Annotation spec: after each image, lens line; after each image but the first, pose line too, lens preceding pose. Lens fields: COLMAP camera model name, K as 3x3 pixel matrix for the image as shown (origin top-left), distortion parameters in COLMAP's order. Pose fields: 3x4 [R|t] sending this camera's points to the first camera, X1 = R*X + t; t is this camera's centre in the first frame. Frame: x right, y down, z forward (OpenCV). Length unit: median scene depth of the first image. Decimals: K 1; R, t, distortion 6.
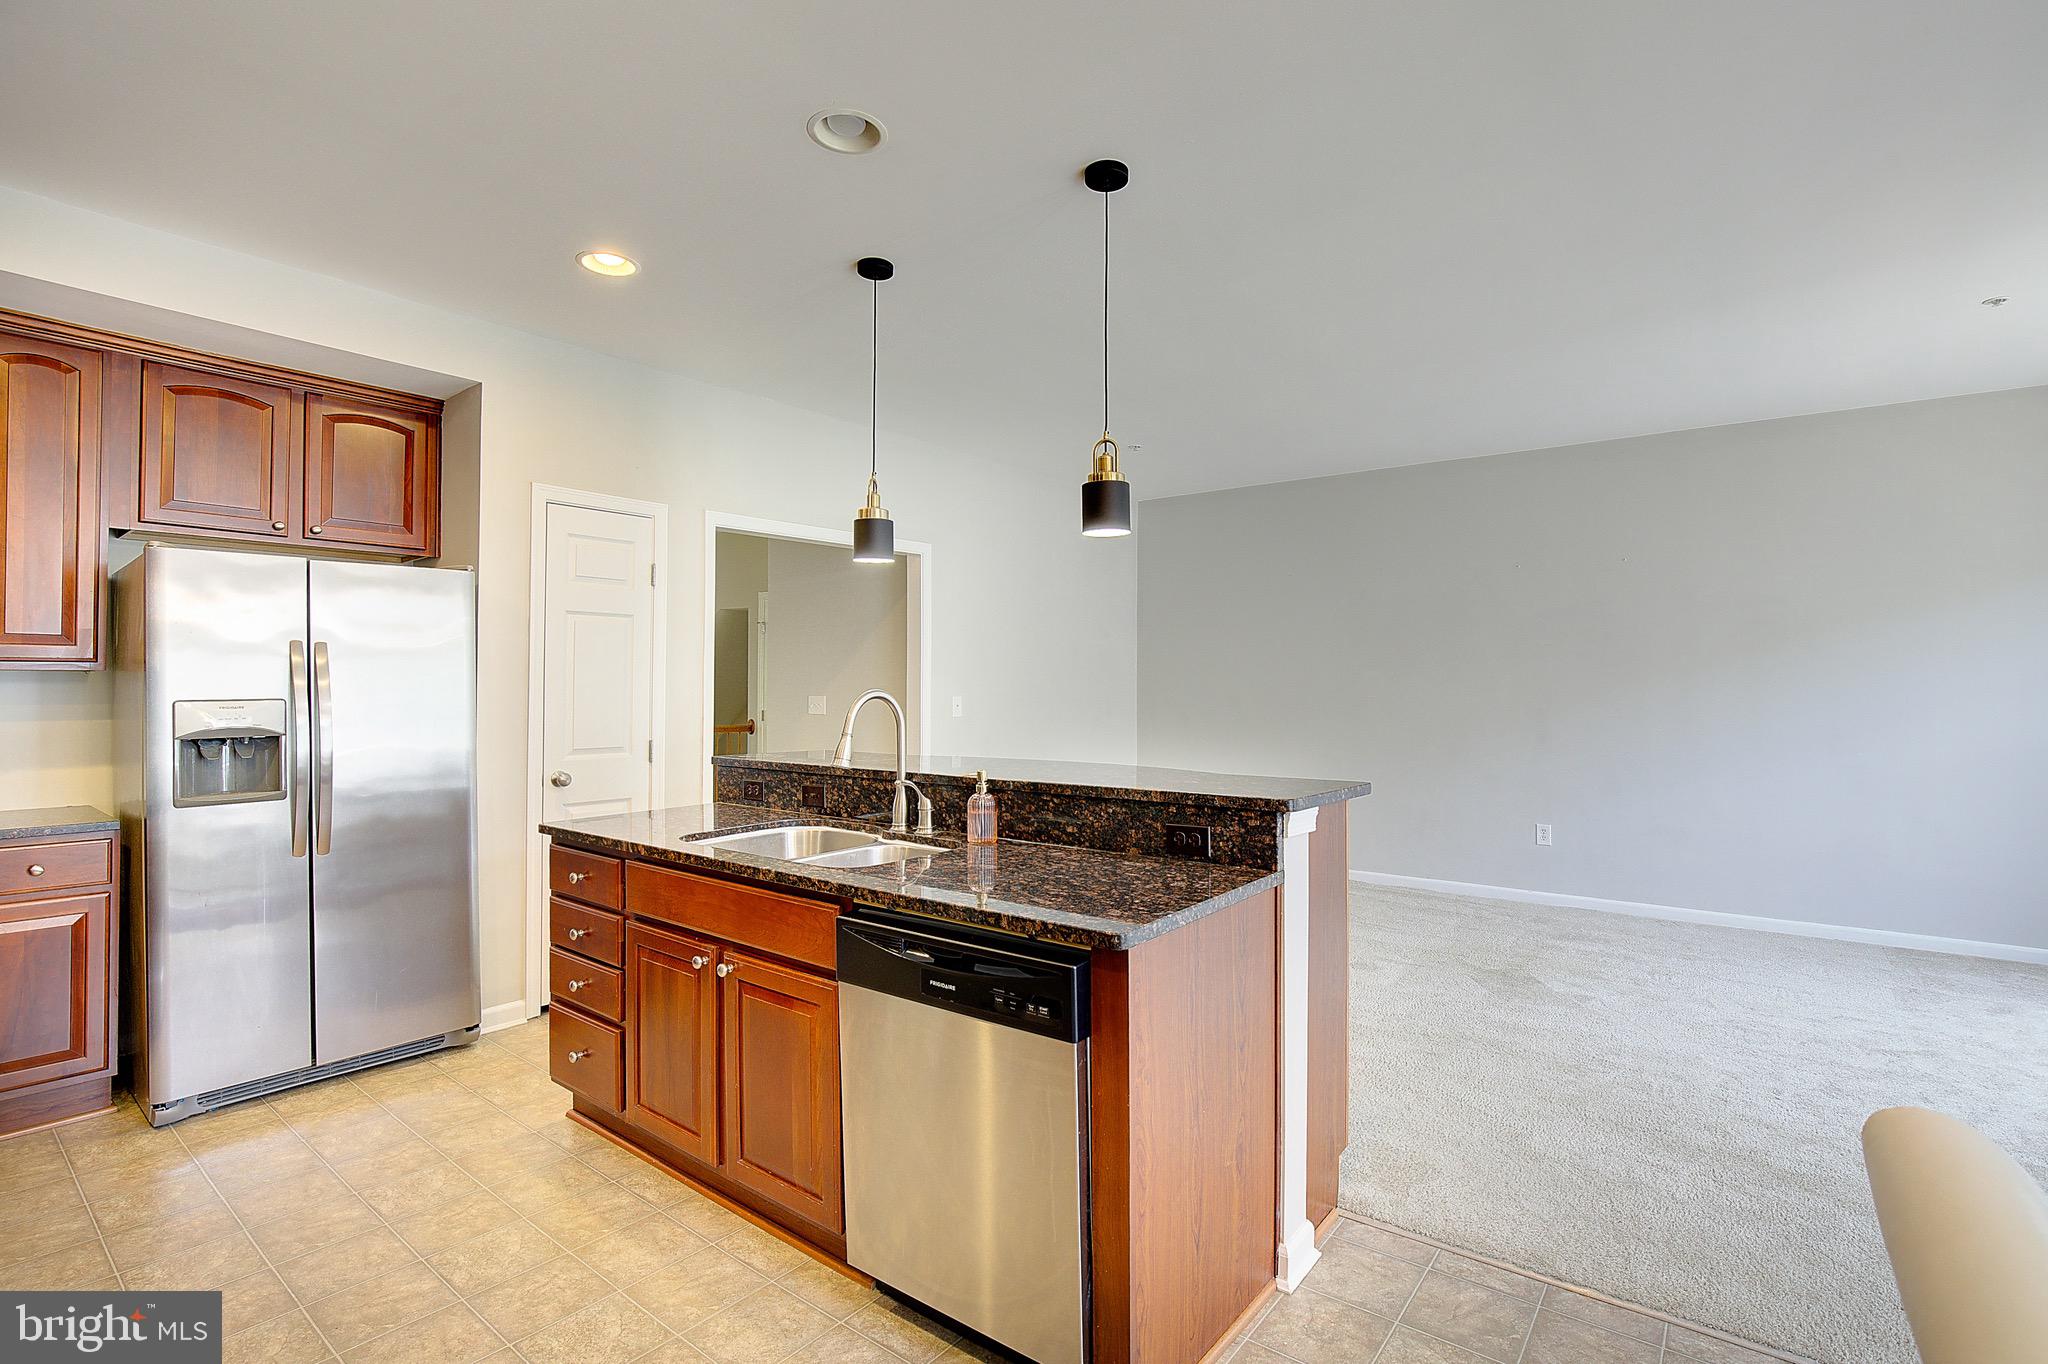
lens RADIAL K [[941.7, 0, 1066.2], [0, 941.7, 671.0], [0, 0, 1]] dist [-0.028623, 0.003971]
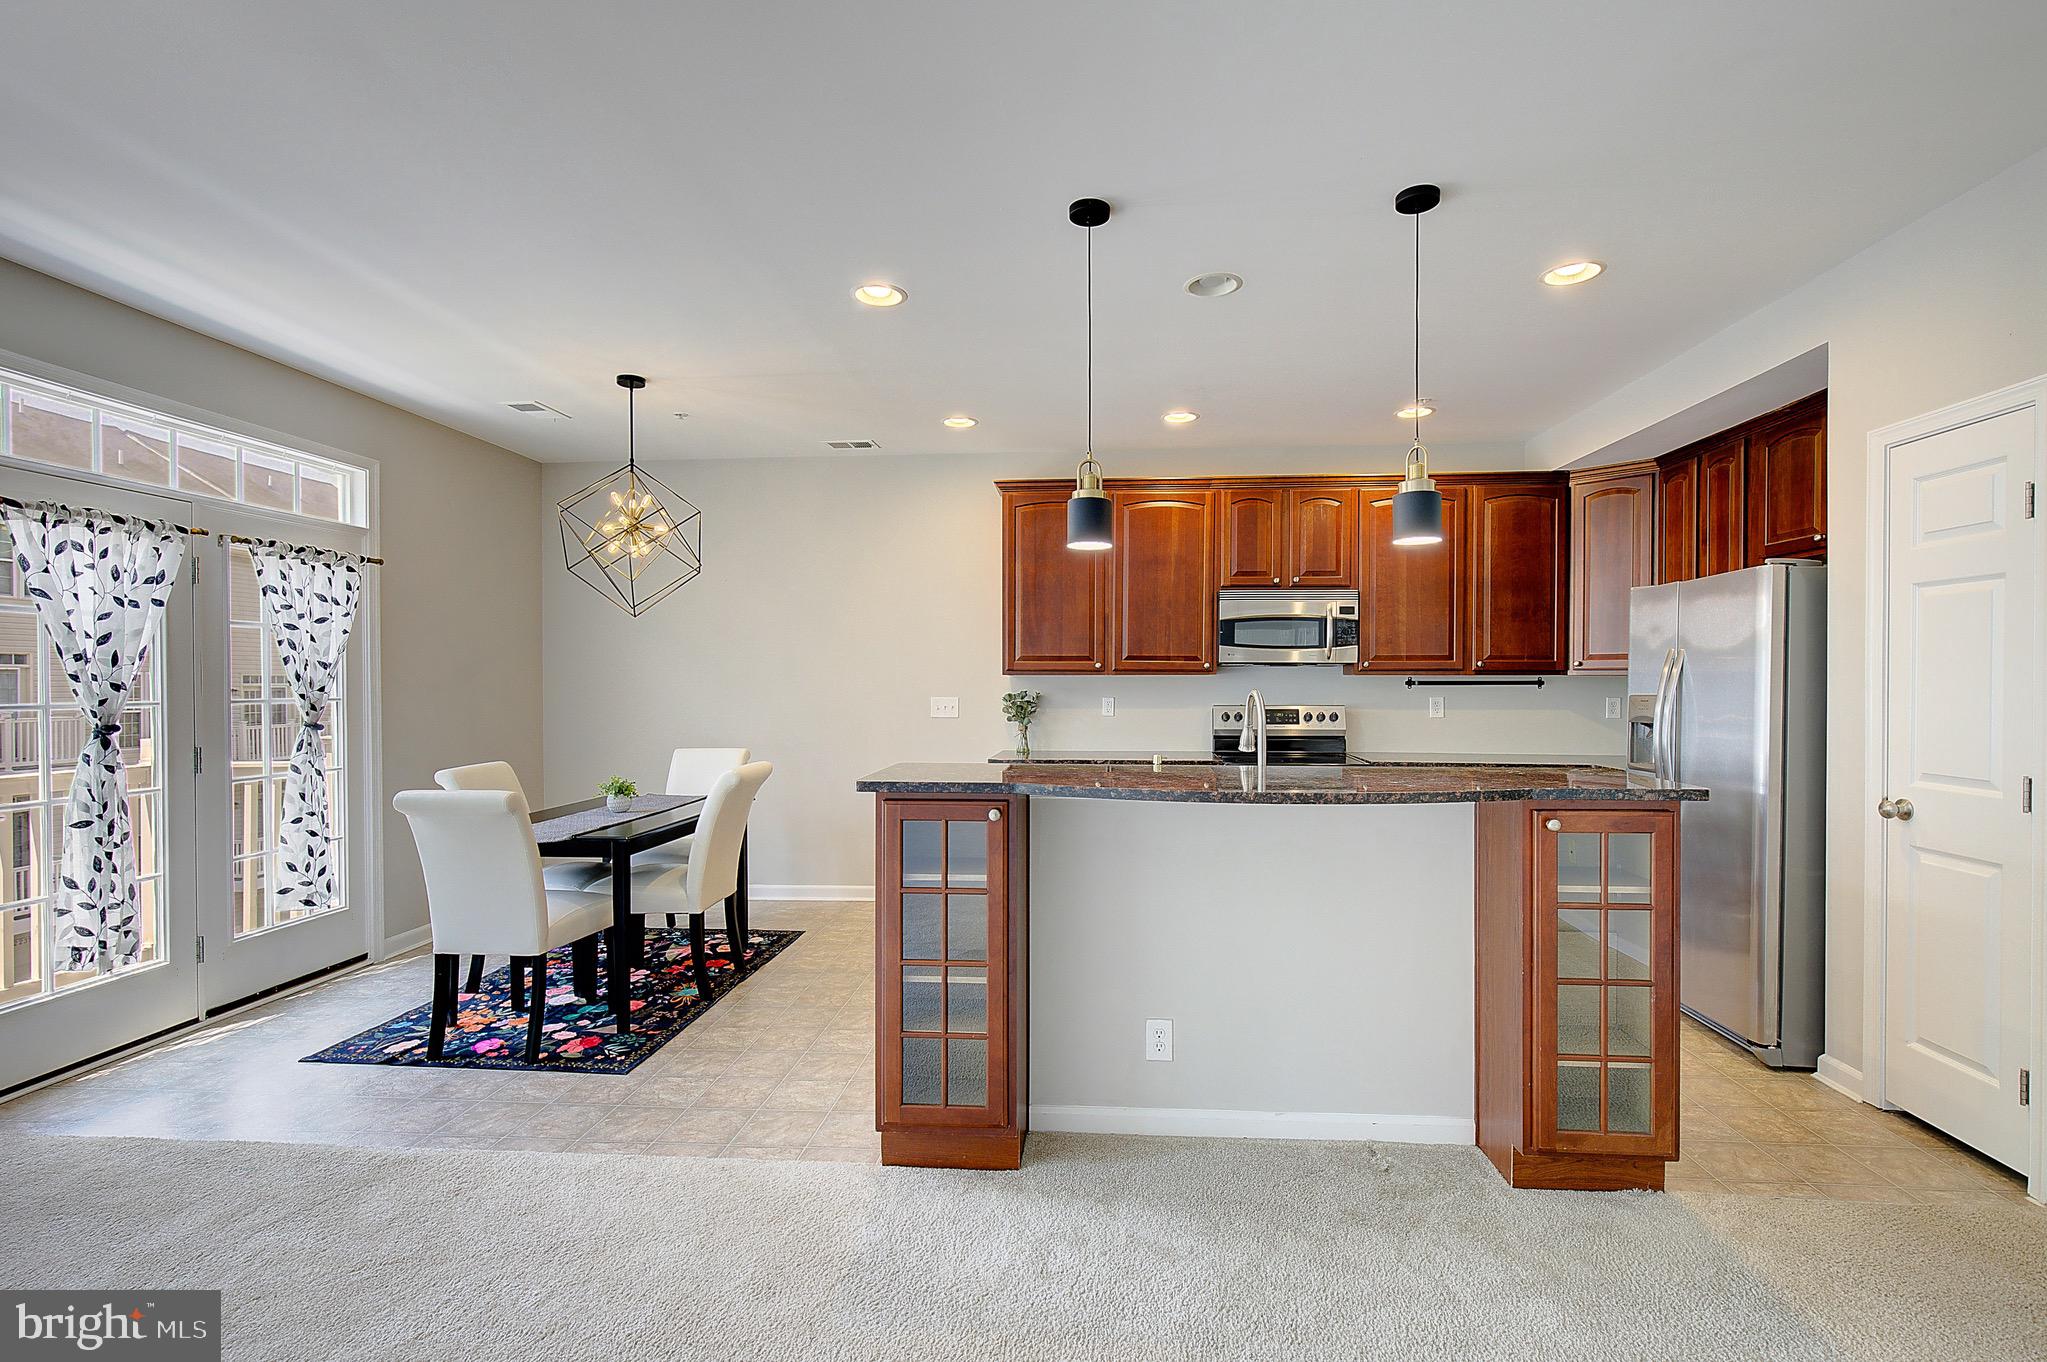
lens RADIAL K [[936.9, 0, 1042.7], [0, 936.9, 695.4], [0, 0, 1]] dist [-0.001381, 0.001129]
pose [[-0.844915, 0.006117, -0.534866, 0.565279], [0.007288, 0.999973, -0.000076, 0.024516], [0.534852, -0.003962, -0.844937, 1.601111]]
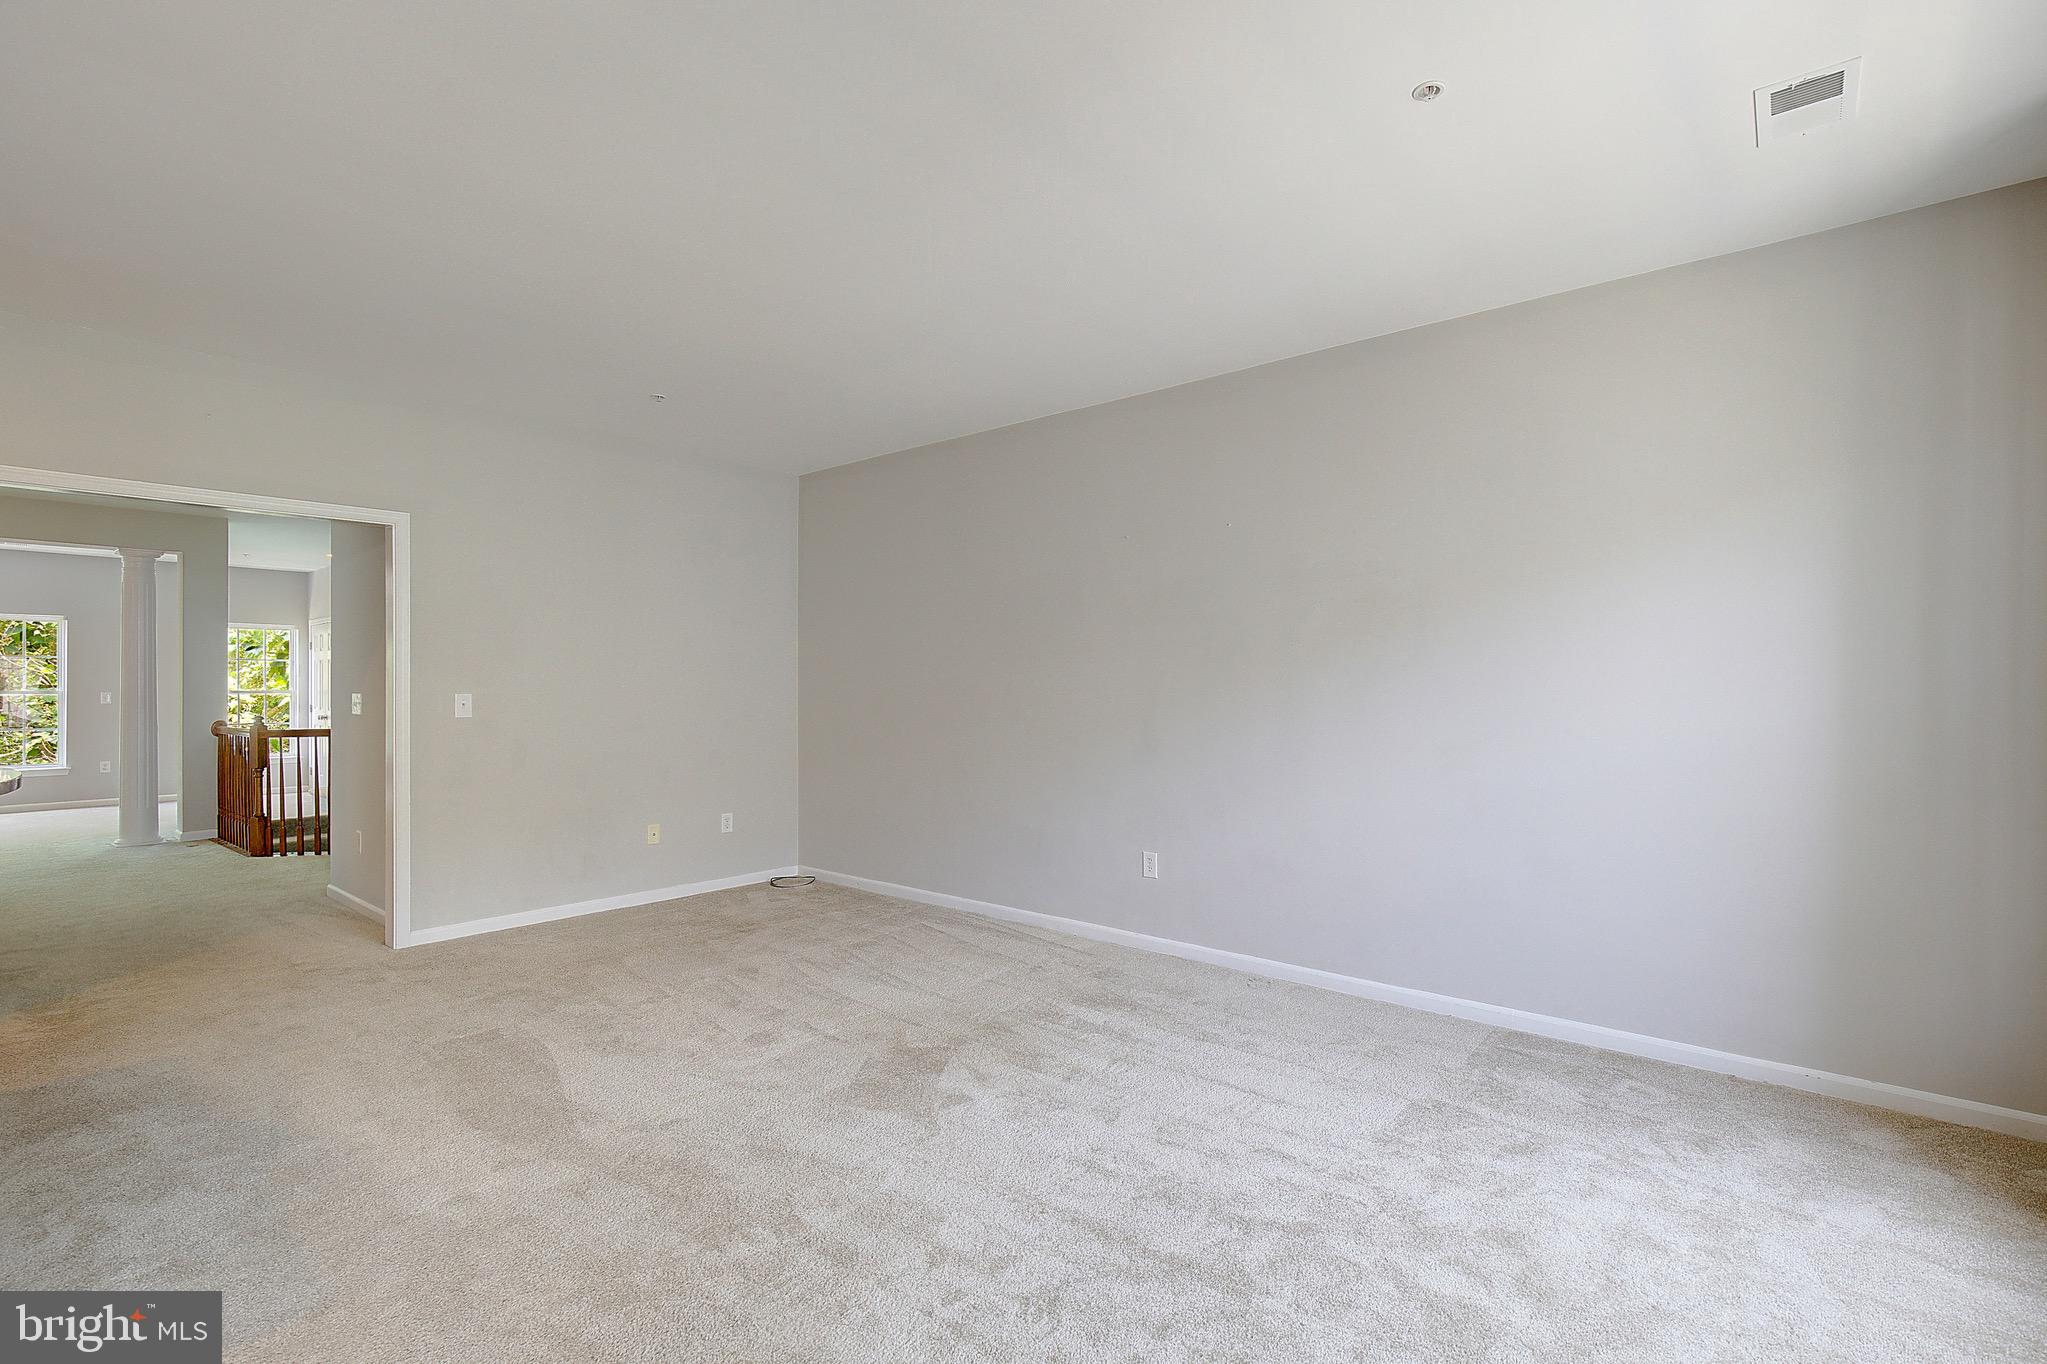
lens RADIAL K [[925.3, 0, 1054.7], [0, 925.3, 682.8], [0, 0, 1]] dist [0.021375, -0.012882]
pose [[0.998700, 0.000557, -0.050963, 0.881293], [-0.000373, 0.999993, 0.003609, 0.027101], [0.050964, -0.003586, 0.998694, 0.362366]]
